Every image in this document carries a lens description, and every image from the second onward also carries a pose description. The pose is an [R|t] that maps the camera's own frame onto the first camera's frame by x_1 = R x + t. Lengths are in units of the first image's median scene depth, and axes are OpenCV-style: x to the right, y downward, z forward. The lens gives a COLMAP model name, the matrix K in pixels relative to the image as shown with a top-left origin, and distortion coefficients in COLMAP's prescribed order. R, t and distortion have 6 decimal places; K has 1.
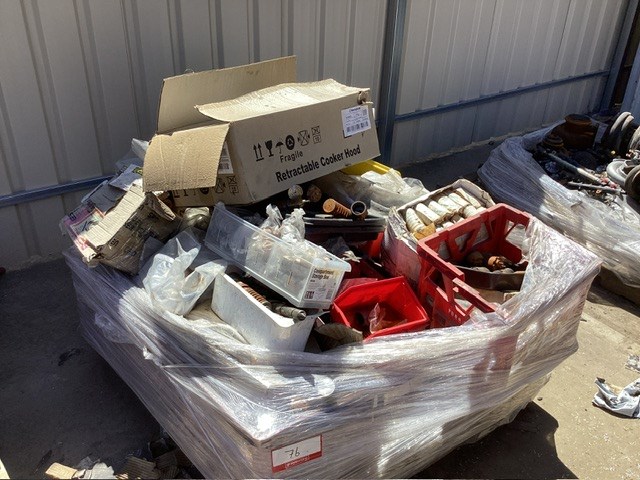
lens RADIAL K [[573.5, 0, 316.1], [0, 573.5, 235.6], [0, 0, 1]] dist [0.047526, -0.042981]
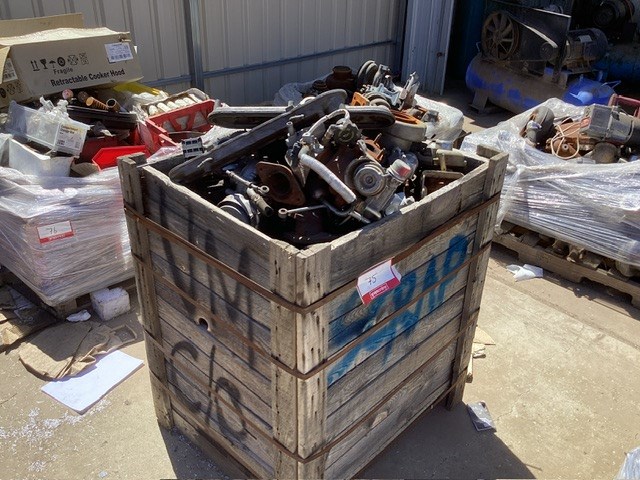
lens RADIAL K [[573.5, 0, 323.8], [0, 573.5, 243.9], [0, 0, 1]] dist [0.047526, -0.042981]
pose [[0.991352, -0.073766, 0.108535, 0.456231], [0.073556, 0.997273, 0.005947, 0.374443], [-0.108678, 0.002088, 0.994075, -0.630675]]
